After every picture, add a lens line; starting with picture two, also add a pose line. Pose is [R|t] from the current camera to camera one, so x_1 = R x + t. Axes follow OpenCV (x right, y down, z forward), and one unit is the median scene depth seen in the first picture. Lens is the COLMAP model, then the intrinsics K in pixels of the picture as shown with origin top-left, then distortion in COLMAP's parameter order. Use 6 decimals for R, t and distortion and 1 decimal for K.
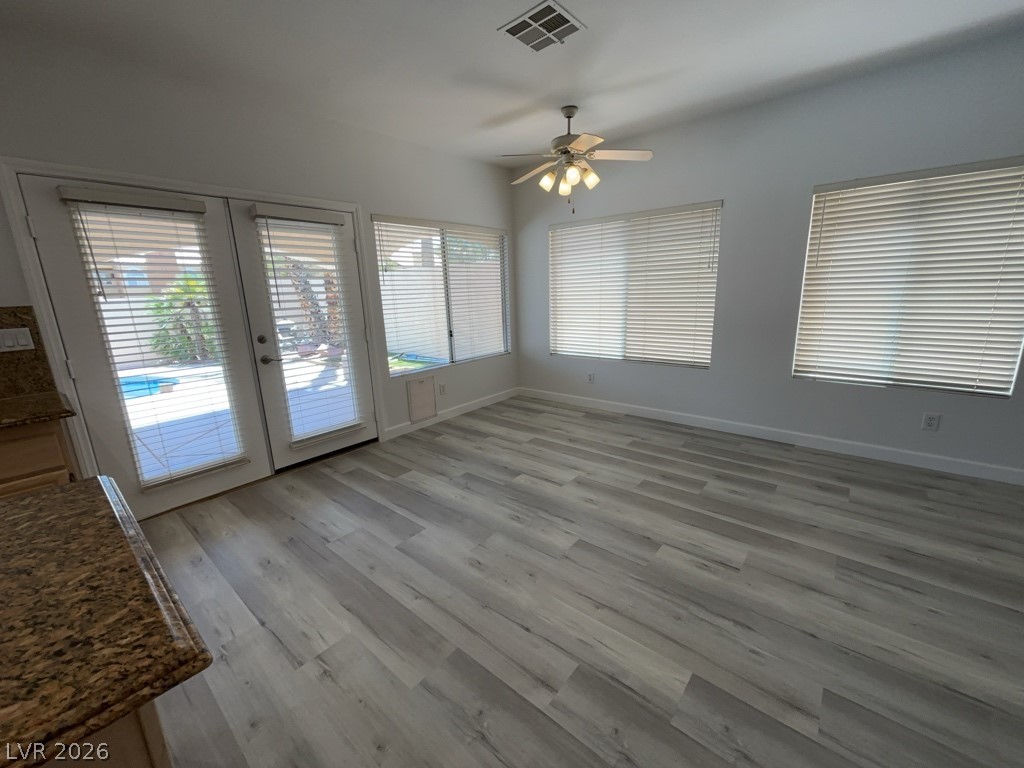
lens RADIAL K [[413.5, 0, 515.2], [0, 413.5, 386.9], [0, 0, 1]] dist [0.001177, -0.000216]
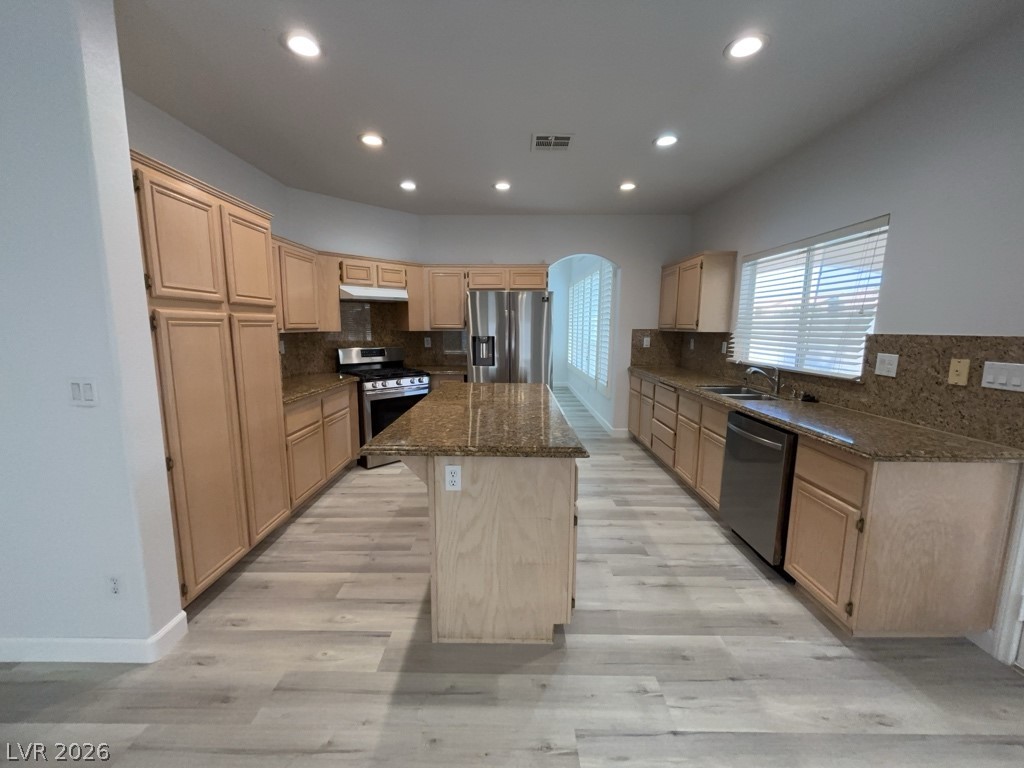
lens RADIAL K [[413.5, 0, 506.7], [0, 413.5, 385.4], [0, 0, 1]] dist [0.001177, -0.000216]
pose [[-0.770658, 0.116420, -0.626524, 0.076060], [-0.128556, 0.934553, 0.331788, -0.311769], [0.624147, 0.336239, -0.705254, 1.241559]]
